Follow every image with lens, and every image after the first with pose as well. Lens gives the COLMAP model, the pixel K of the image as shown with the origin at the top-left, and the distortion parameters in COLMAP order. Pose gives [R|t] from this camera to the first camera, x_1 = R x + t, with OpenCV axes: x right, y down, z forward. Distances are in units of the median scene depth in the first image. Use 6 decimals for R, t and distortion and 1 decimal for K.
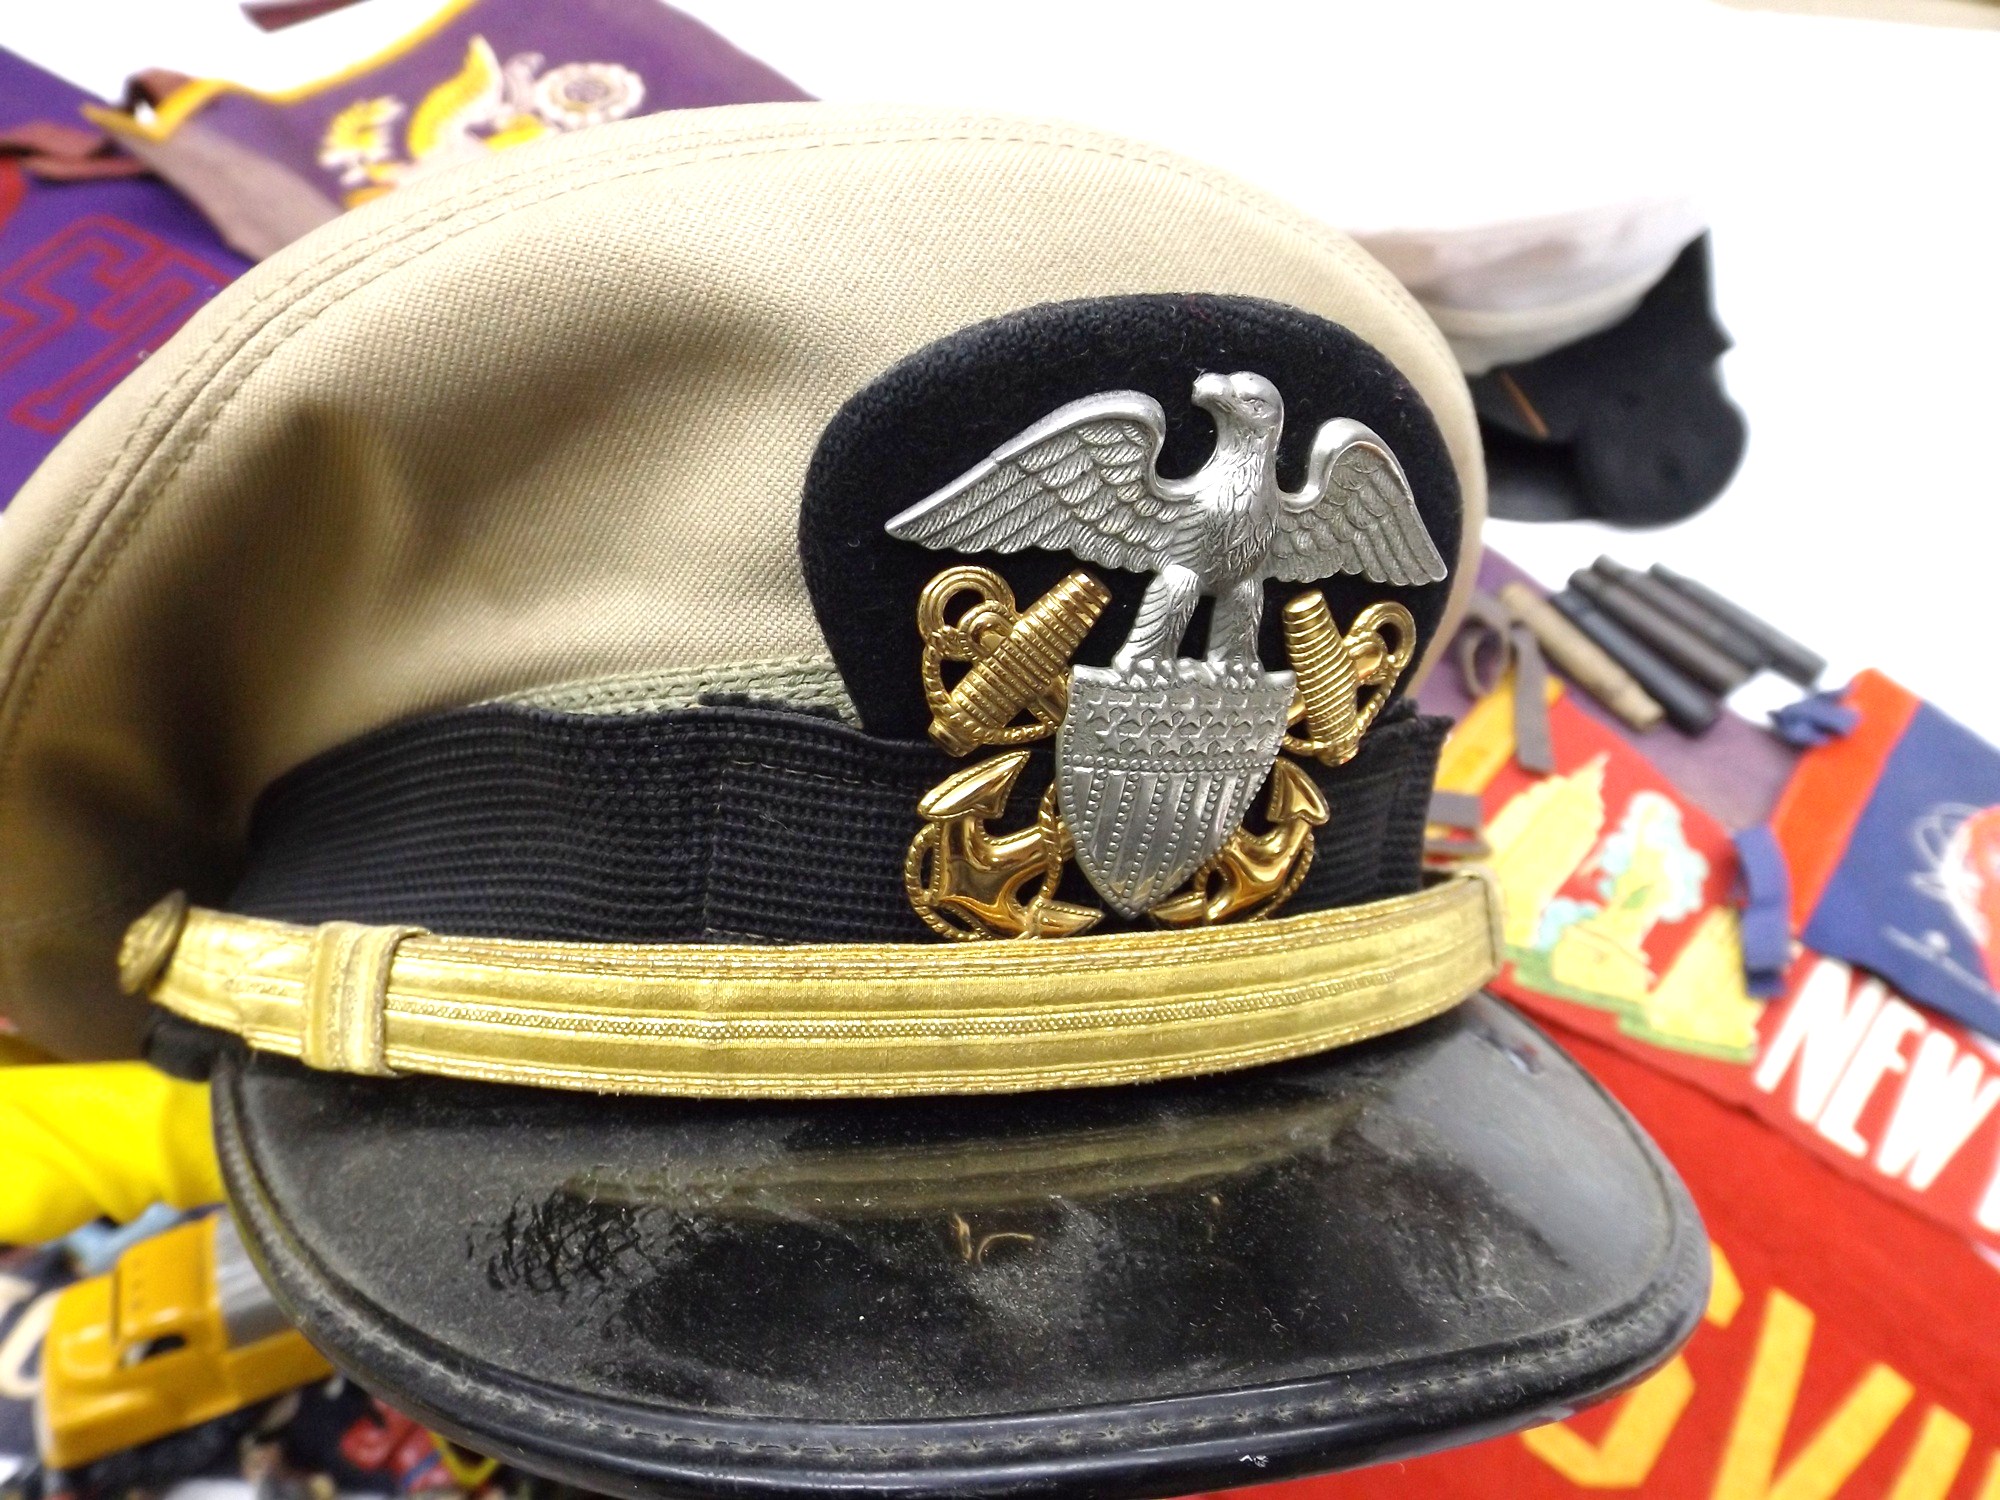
lens RADIAL K [[1403.0, 0, 1008.3], [0, 1403.0, 817.0], [0, 0, 1]] dist [0.017077, -0.004114]
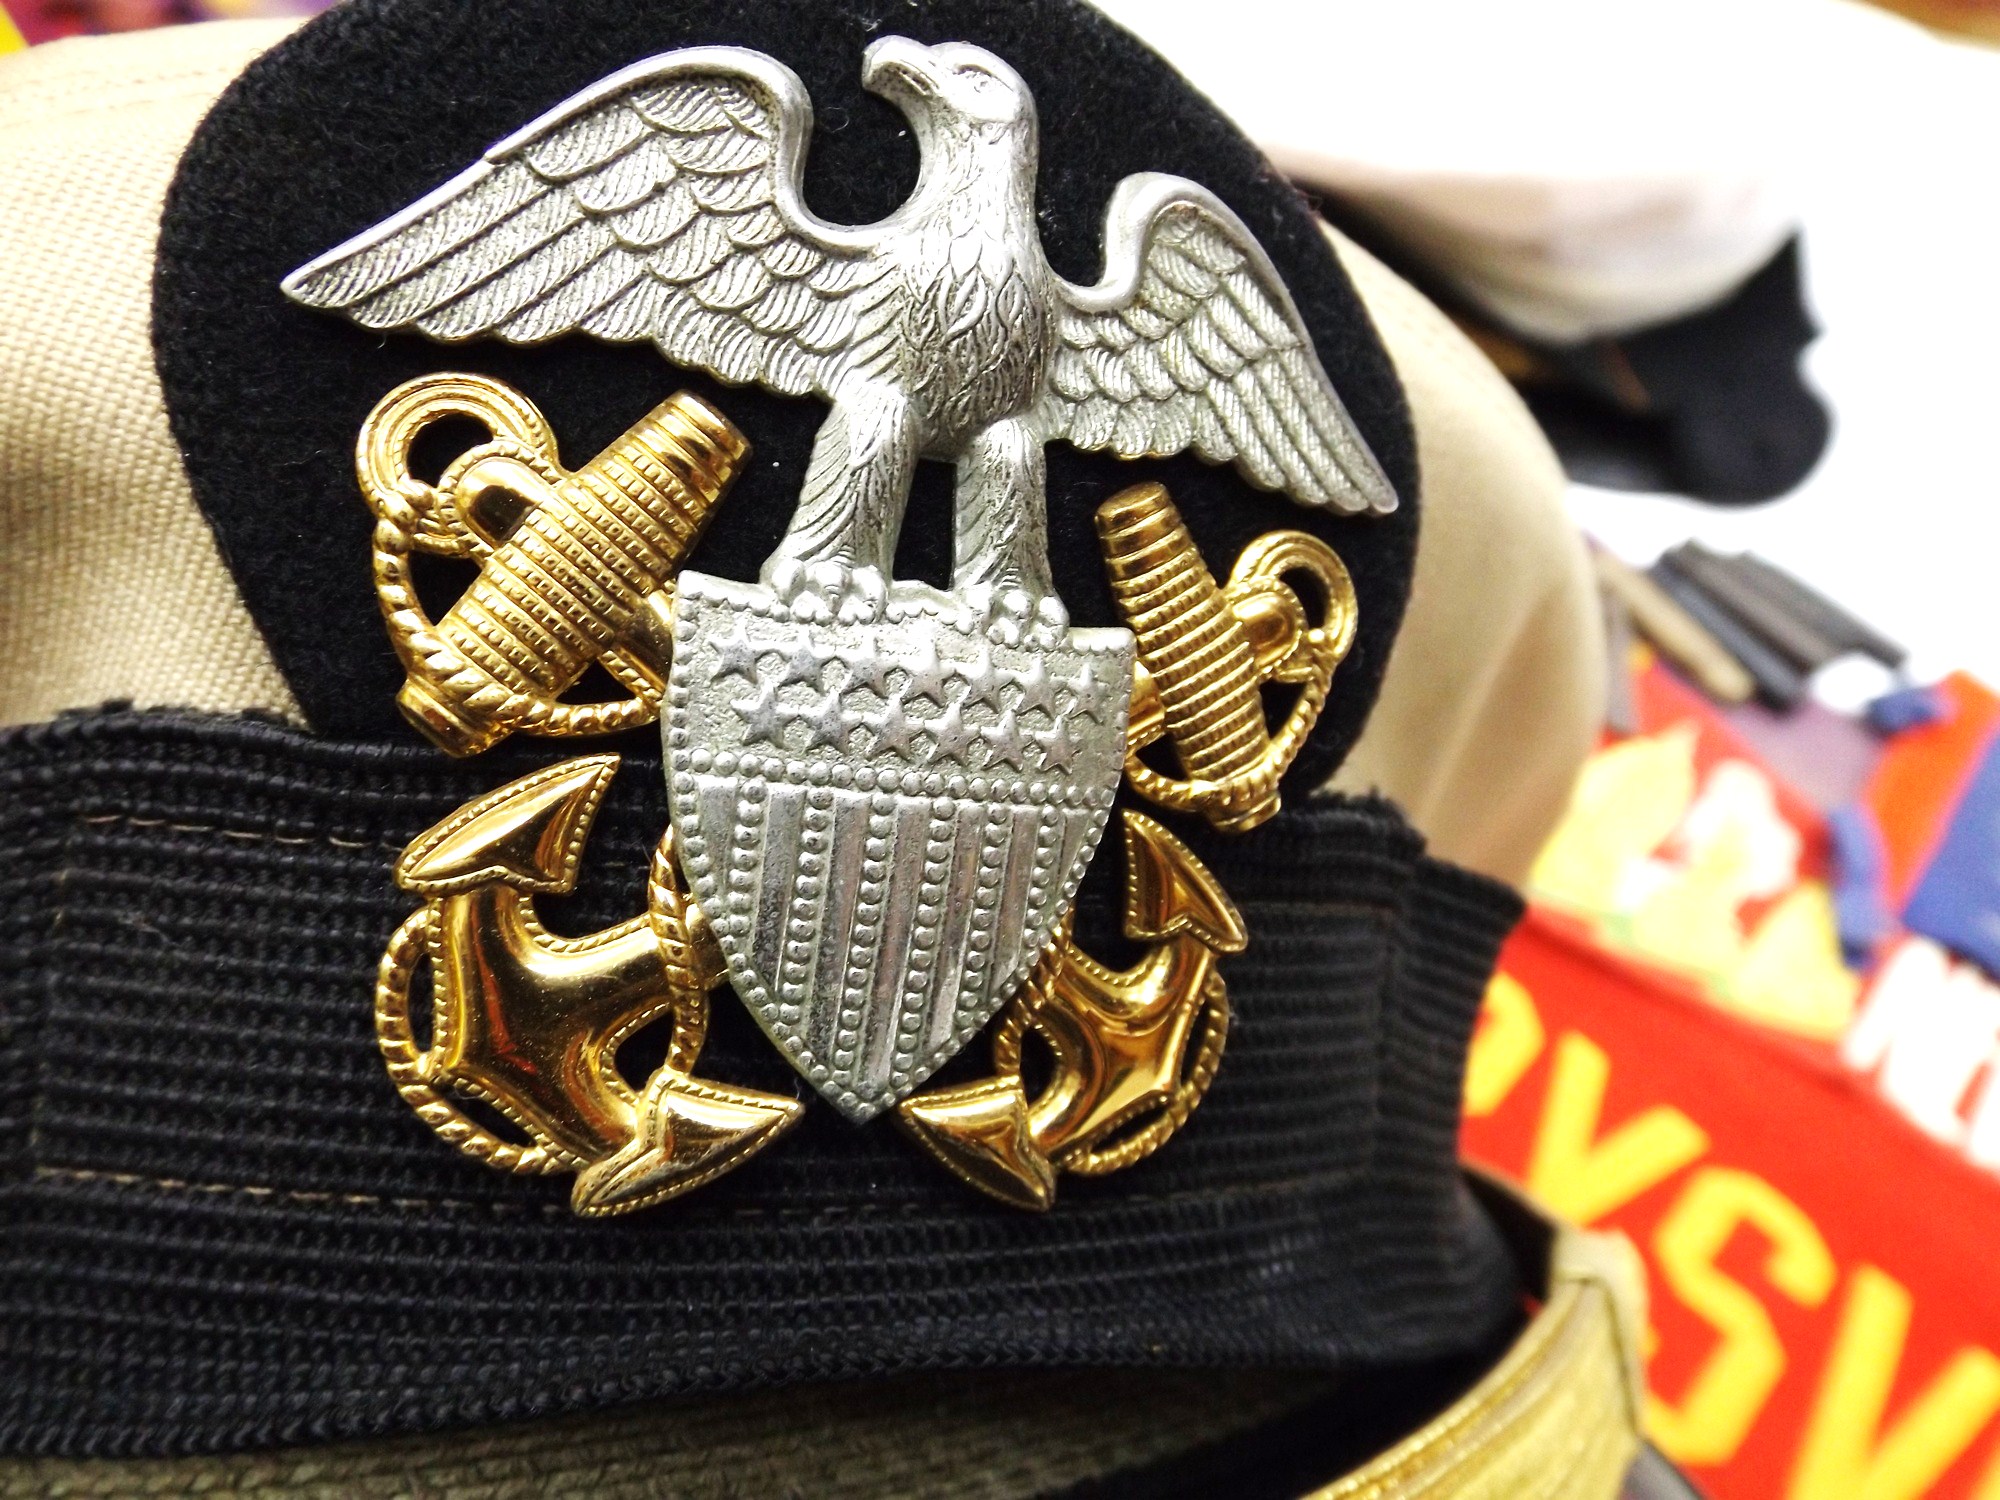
lens RADIAL K [[1403.0, 0, 1008.3], [0, 1403.0, 817.0], [0, 0, 1]] dist [0.017077, -0.004114]
pose [[0.998389, -0.046019, -0.033197, 0.172617], [0.032189, 0.941118, -0.336544, 0.151356], [0.046729, 0.334933, 0.941082, 0.510923]]
